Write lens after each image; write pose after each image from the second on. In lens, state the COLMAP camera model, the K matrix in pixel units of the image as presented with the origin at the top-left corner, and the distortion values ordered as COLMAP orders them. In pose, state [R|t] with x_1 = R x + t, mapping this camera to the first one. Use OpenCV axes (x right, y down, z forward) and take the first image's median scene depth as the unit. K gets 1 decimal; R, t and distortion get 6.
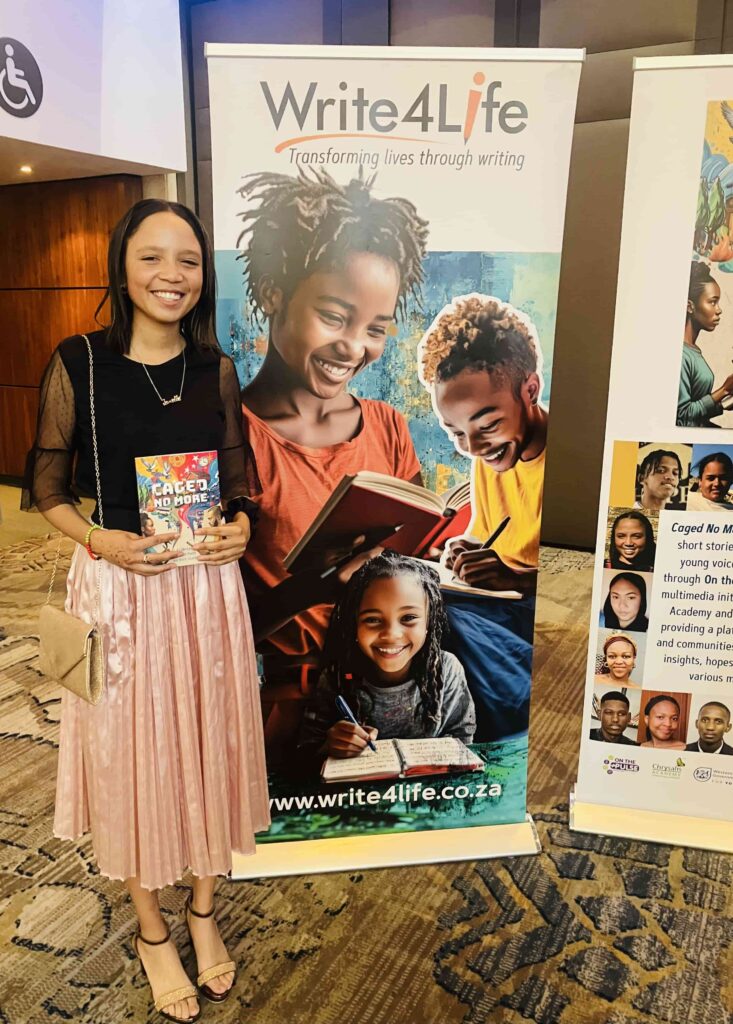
lens RADIAL K [[876.8, 0, 323.5], [0, 876.8, 511.3], [0, 0, 1]] dist [0.012510, 0.002210]
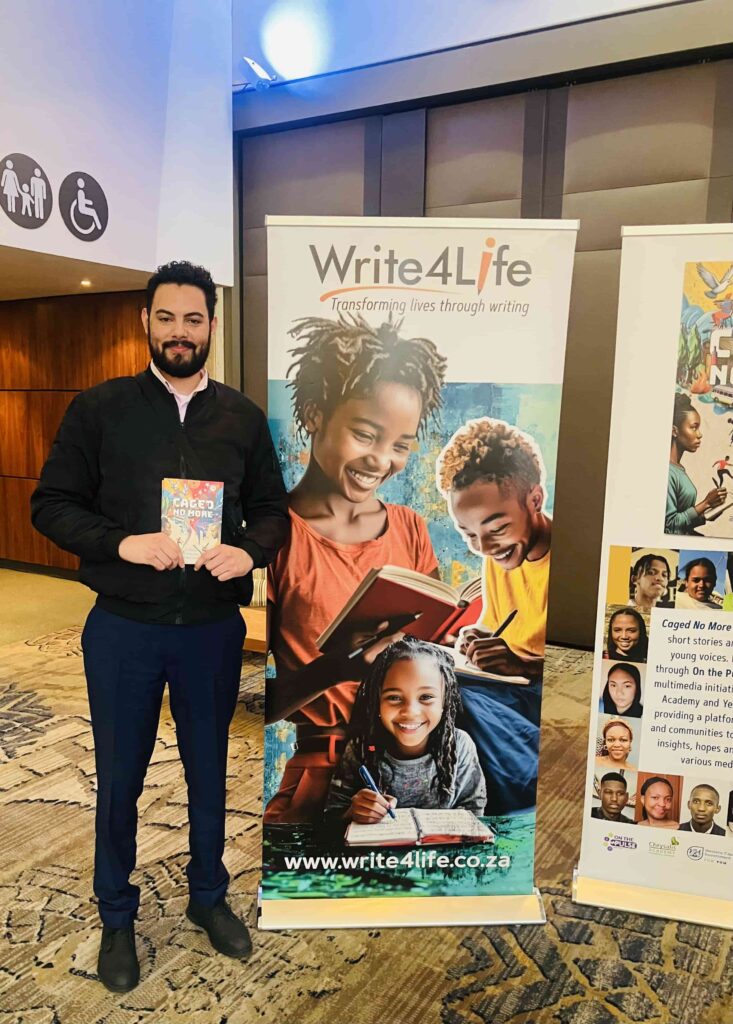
lens RADIAL K [[876.8, 0, 323.5], [0, 876.8, 511.3], [0, 0, 1]] dist [0.012510, 0.002210]
pose [[0.998999, 0.023775, -0.037904, 0.002415], [-0.027927, 0.993194, -0.113075, 0.015926], [0.034958, 0.114020, 0.992863, -0.156688]]
